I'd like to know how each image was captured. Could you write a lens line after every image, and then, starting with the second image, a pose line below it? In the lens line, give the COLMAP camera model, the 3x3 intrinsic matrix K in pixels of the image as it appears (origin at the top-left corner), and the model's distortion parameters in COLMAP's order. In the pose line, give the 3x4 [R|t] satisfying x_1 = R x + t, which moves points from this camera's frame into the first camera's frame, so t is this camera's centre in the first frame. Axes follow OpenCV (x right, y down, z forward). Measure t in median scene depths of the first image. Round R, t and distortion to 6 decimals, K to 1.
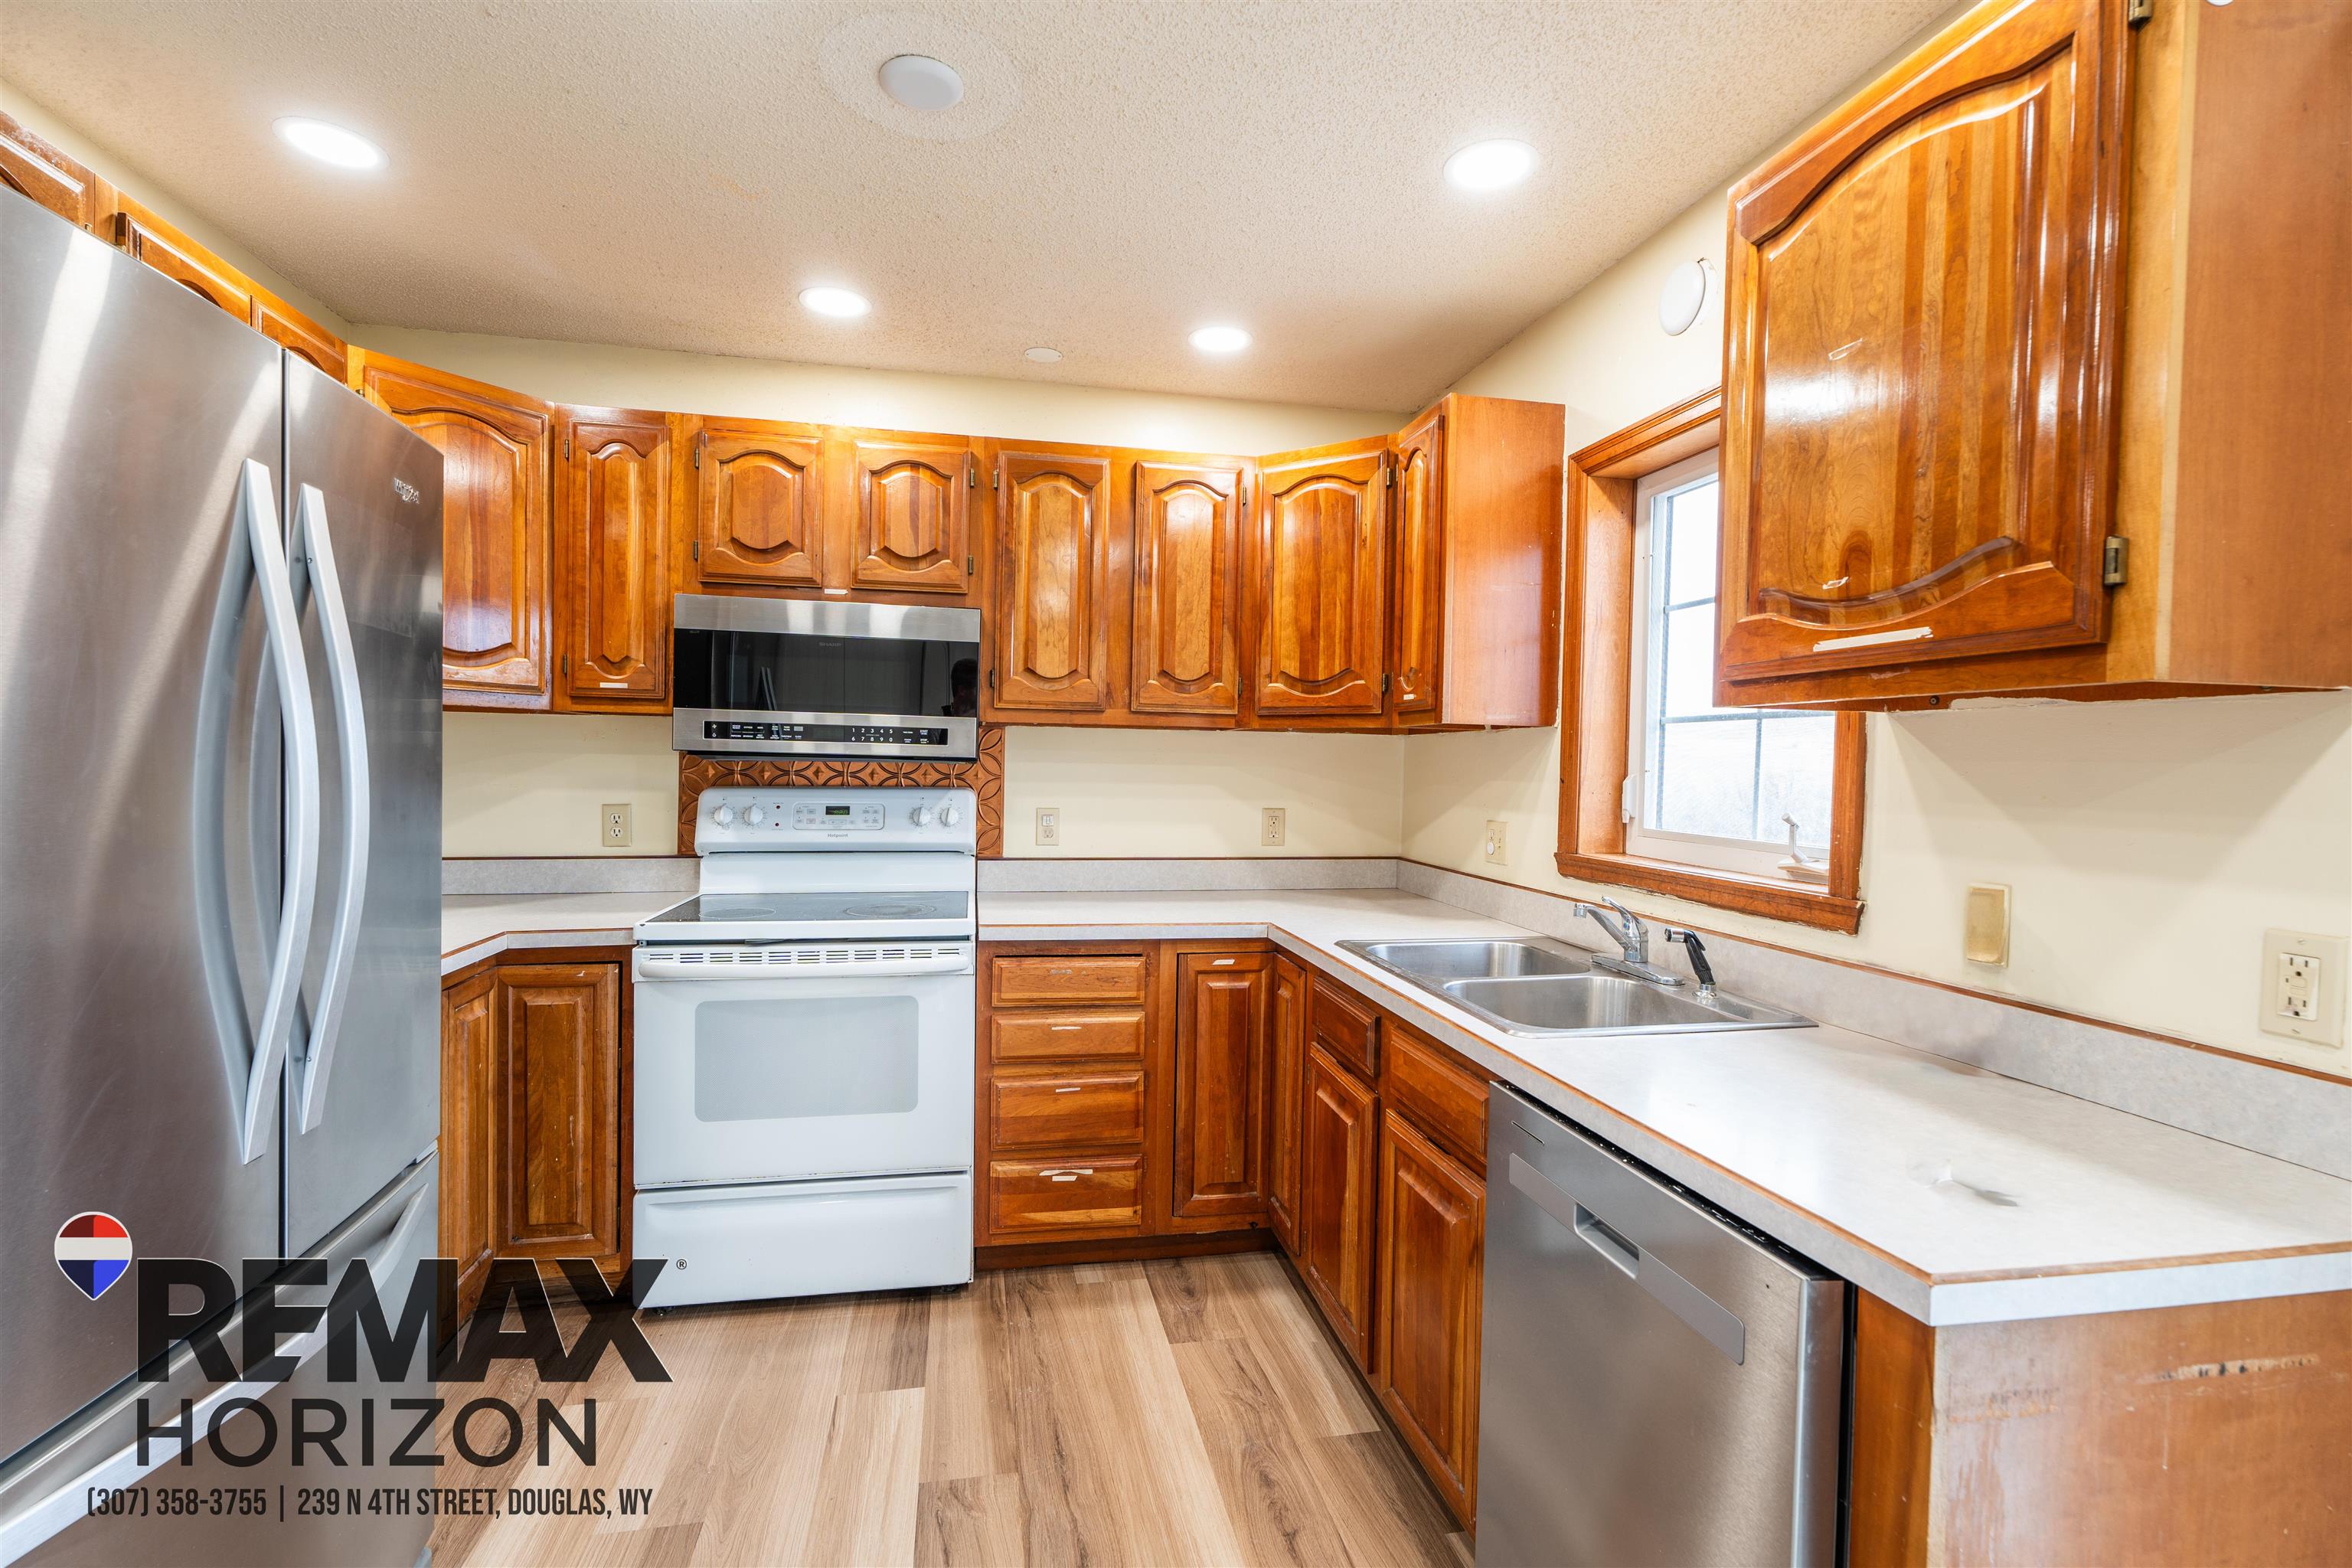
lens RADIAL K [[1051.6, 0, 1174.3], [0, 1051.6, 786.1], [0, 0, 1]] dist [-0.000266, -0.000145]
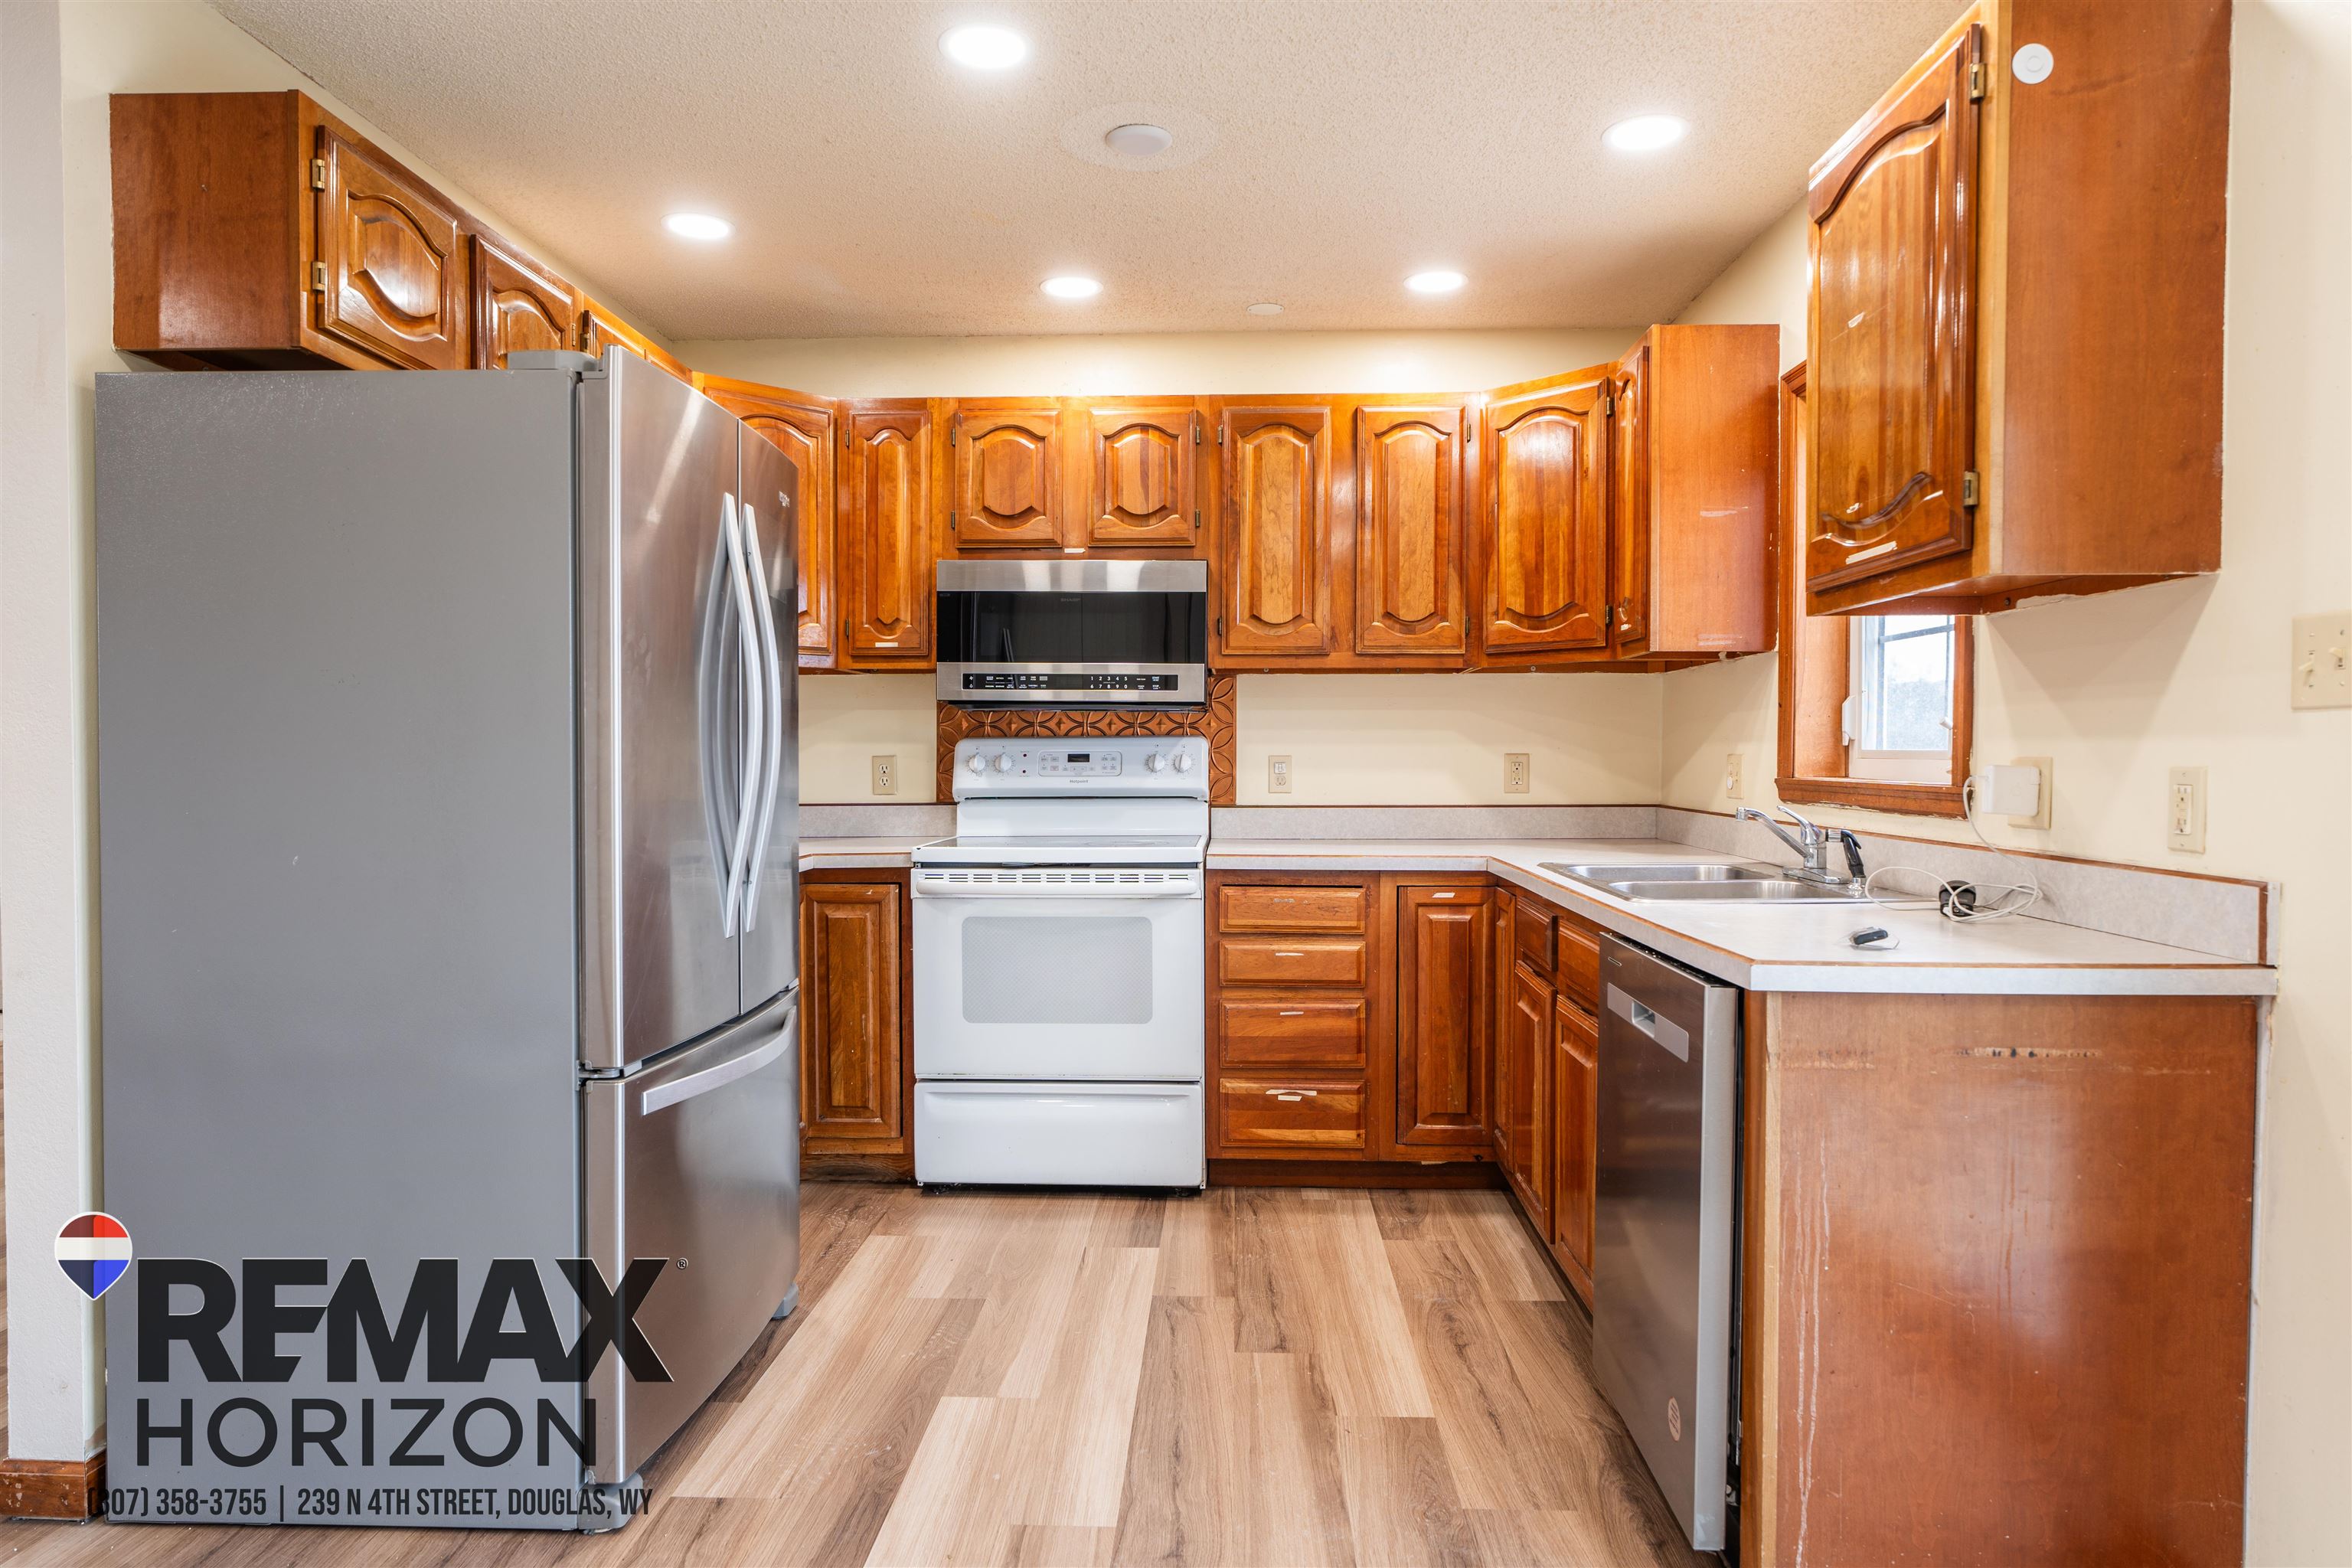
lens RADIAL K [[1422.9, 0, 1176.0], [0, 1422.9, 784.0], [0, 0, 1]] dist [-0.019647, 0.014880]
pose [[0.971886, -0.013292, -0.235078, 0.123149], [0.012287, 0.999908, -0.005740, 0.066255], [0.235133, 0.002690, 0.971960, -0.407514]]
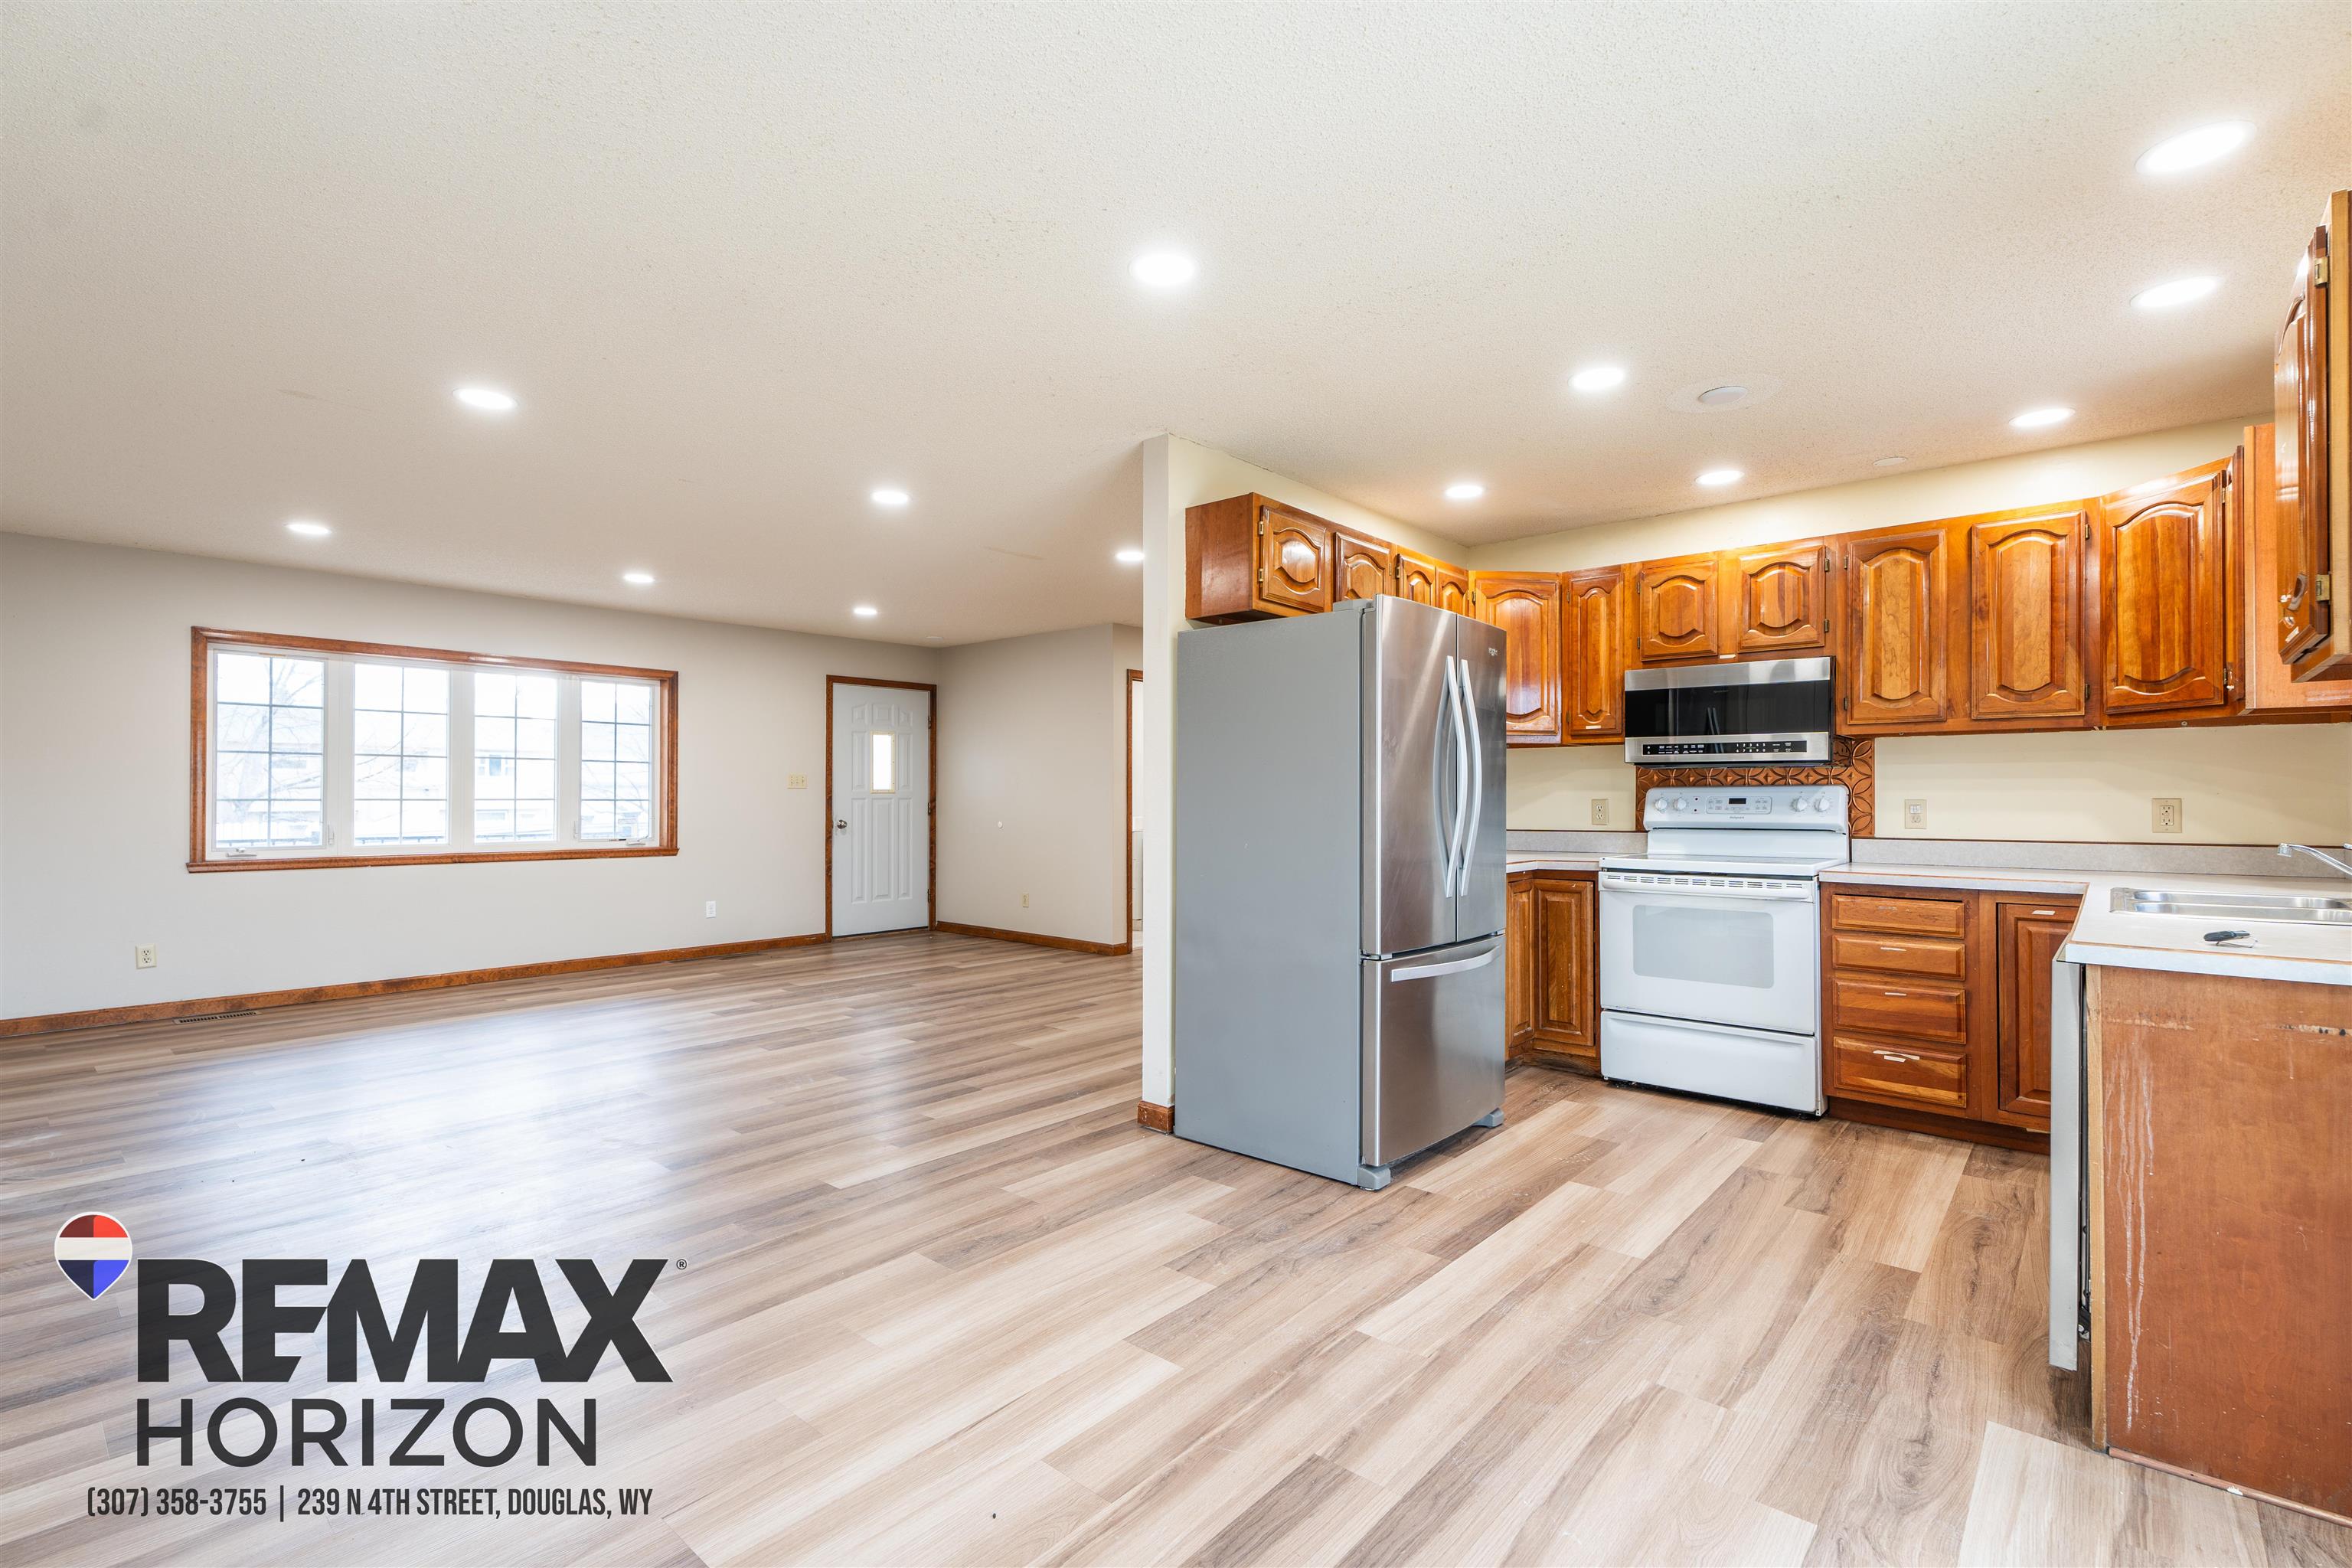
lens RADIAL K [[1066.2, 0, 1177.2], [0, 1066.2, 786.6], [0, 0, 1]] dist [0.008520, -0.000035]
pose [[0.609141, -0.026289, -0.792626, 0.447375], [-0.008934, 0.999160, -0.040005, 0.079533], [0.793012, 0.031450, 0.608394, -0.619409]]
